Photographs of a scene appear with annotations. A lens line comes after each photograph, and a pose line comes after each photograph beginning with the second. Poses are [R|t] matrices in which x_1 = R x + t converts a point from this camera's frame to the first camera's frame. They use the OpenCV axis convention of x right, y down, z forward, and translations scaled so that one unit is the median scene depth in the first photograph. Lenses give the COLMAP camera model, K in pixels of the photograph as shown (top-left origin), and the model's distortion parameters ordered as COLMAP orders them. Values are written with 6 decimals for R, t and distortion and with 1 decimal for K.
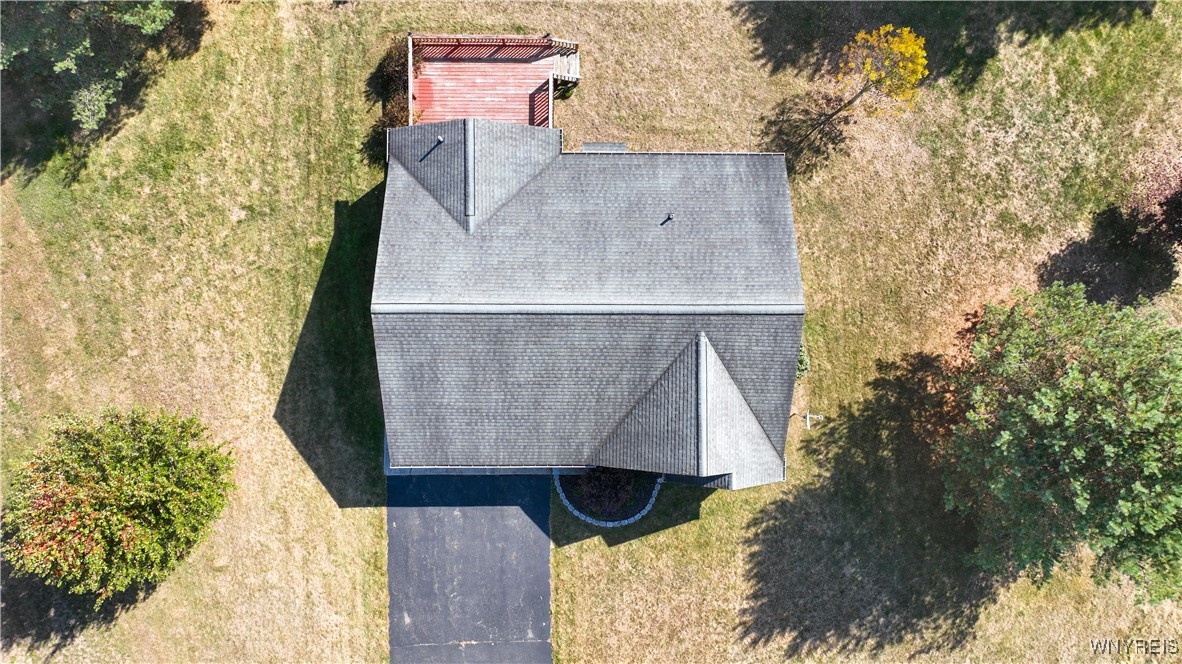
lens RADIAL K [[836.2, 0, 591.0], [0, 836.2, 332.0], [0, 0, 1]] dist [0.002080, 0.005981]
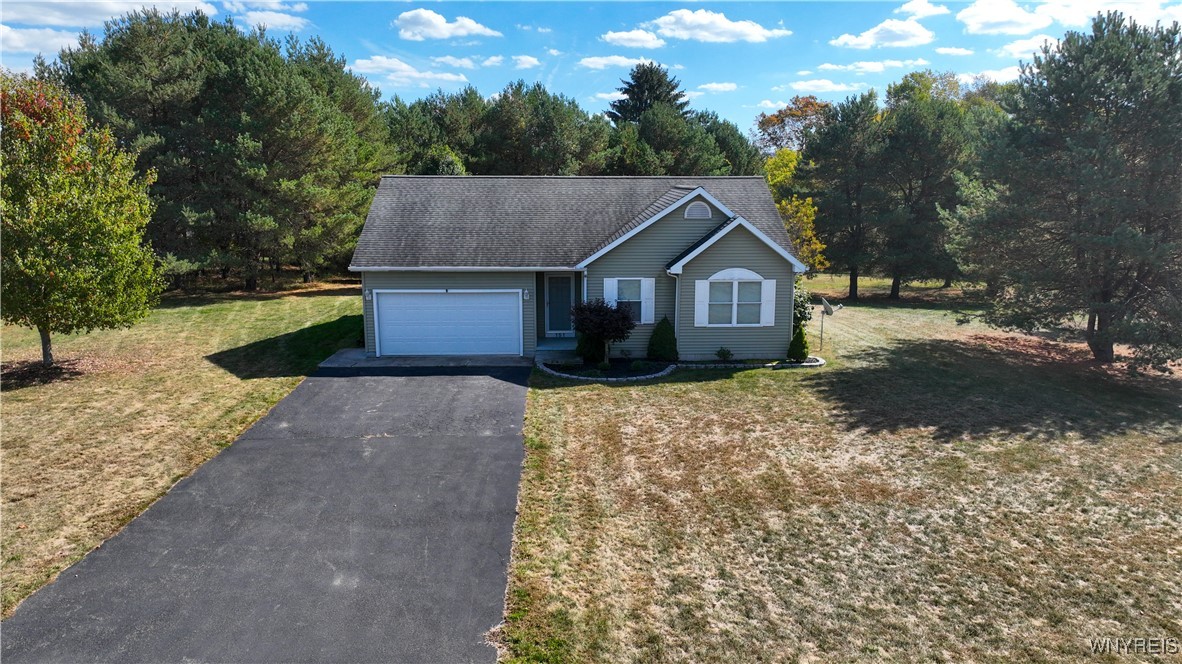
lens RADIAL K [[836.2, 0, 591.0], [0, 836.2, 332.0], [0, 0, 1]] dist [0.002080, 0.005981]
pose [[0.999177, -0.022420, 0.033795, -0.019096], [0.036931, 0.158602, -0.986652, 0.944235], [0.016761, 0.987088, 0.159299, 0.852599]]
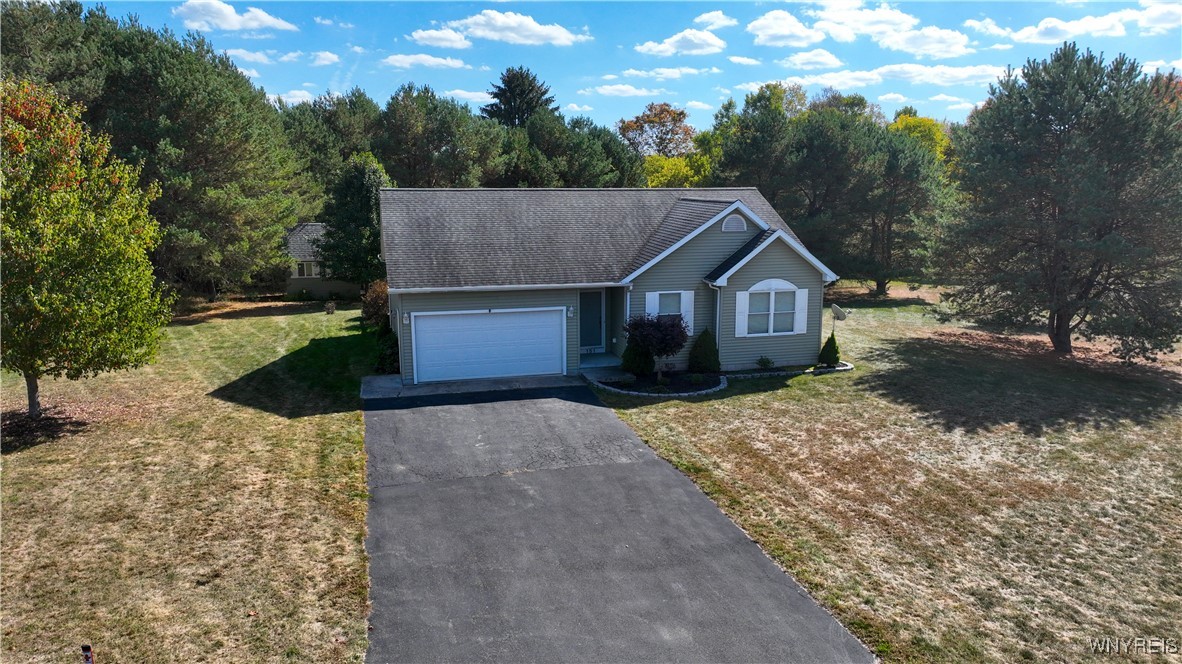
lens RADIAL K [[836.2, 0, 591.0], [0, 836.2, 332.0], [0, 0, 1]] dist [0.002080, 0.005981]
pose [[0.965004, -0.064189, 0.254257, -0.236577], [0.261244, 0.151107, -0.953372, 0.897741], [0.022776, 0.986431, 0.162588, 0.835713]]
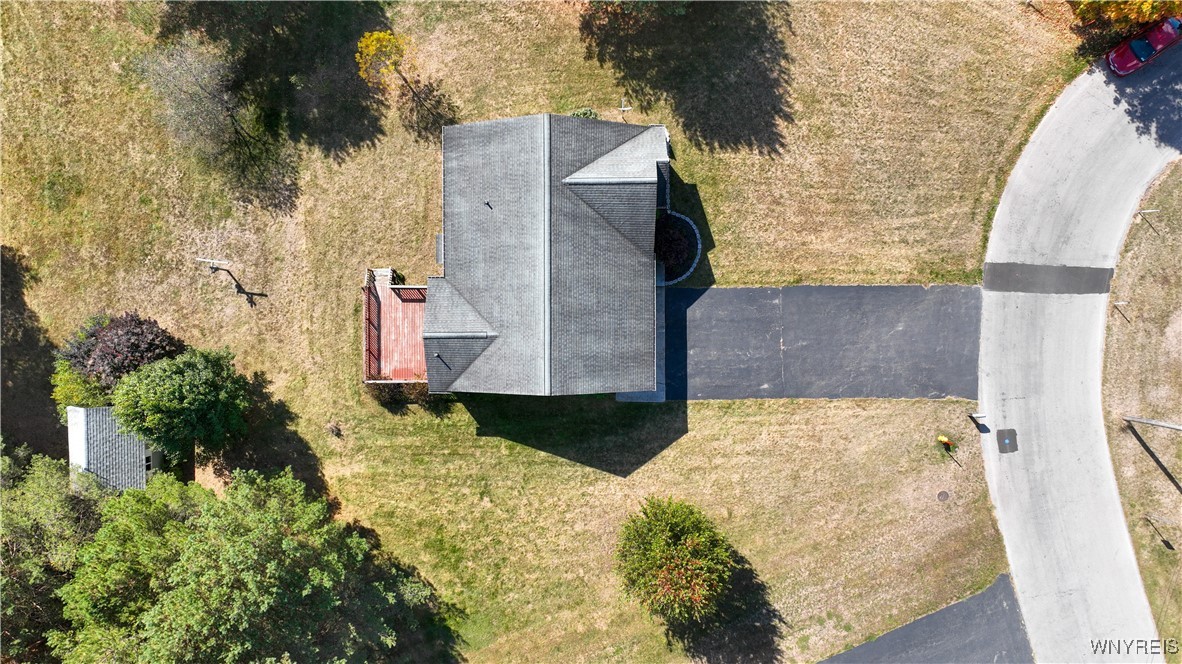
lens RADIAL K [[863.4, 0, 596.2], [0, 863.4, 327.1], [0, 0, 1]] dist [0.010676, 0.002570]
pose [[-0.004656, -0.999812, -0.018799, -0.088372], [0.999988, -0.004683, 0.001412, 0.049701], [-0.001500, -0.018792, 0.999822, -0.492850]]
